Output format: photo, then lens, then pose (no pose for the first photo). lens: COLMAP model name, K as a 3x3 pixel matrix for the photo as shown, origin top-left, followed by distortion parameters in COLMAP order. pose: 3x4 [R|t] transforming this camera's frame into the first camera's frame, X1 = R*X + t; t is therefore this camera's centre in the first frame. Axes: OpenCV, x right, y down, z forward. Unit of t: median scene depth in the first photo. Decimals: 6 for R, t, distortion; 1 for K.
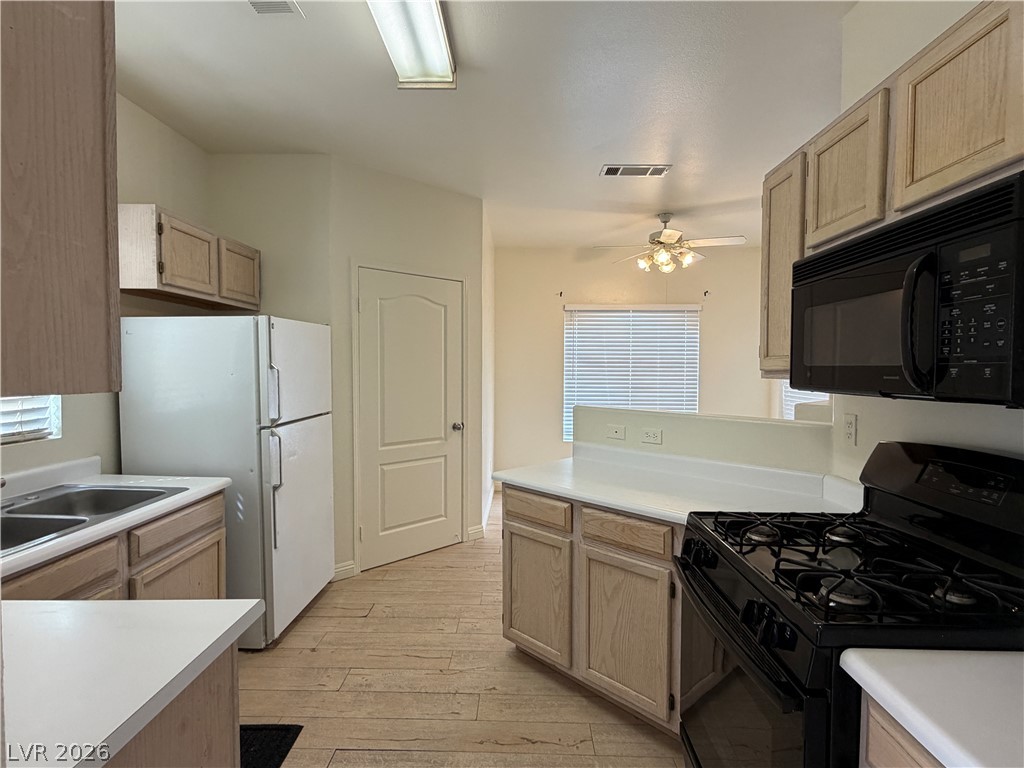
lens RADIAL K [[497.2, 0, 512.7], [0, 497.2, 372.0], [0, 0, 1]] dist [-0.000440, -0.000152]
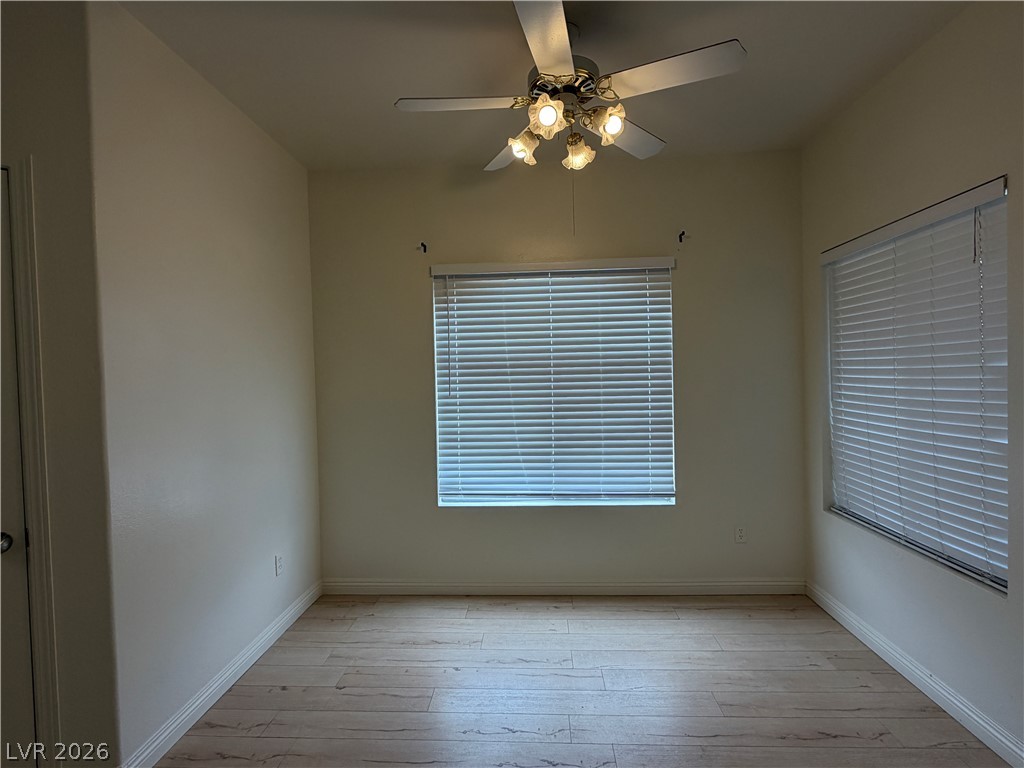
lens RADIAL K [[519.2, 0, 512.0], [0, 519.2, 384.0], [0, 0, 1]] dist [0.000506, -0.000421]
pose [[0.999295, -0.029919, -0.022692, 0.205198], [0.030195, 0.999473, 0.011924, -0.006299], [0.022324, -0.012600, 0.999671, 0.413490]]
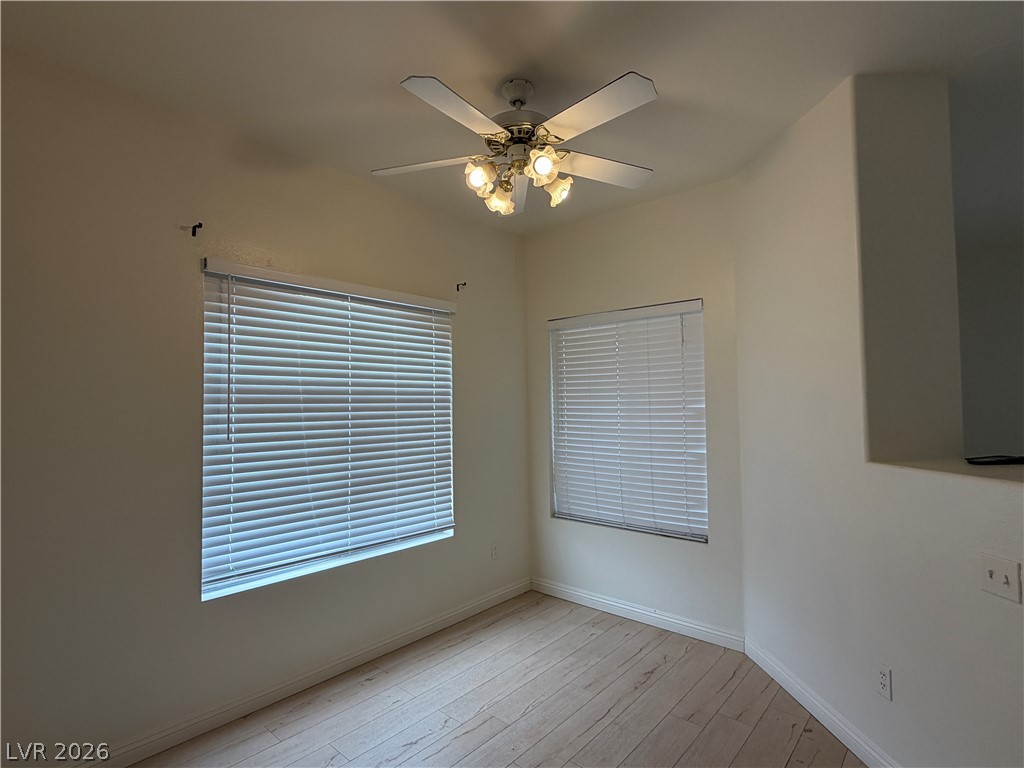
lens RADIAL K [[519.2, 0, 512.0], [0, 519.2, 384.0], [0, 0, 1]] dist [0.000506, -0.000421]
pose [[0.634870, 0.016493, 0.772443, -0.060405], [0.021801, 0.998992, -0.039249, -0.011861], [-0.772311, 0.041758, 0.633871, 0.548182]]
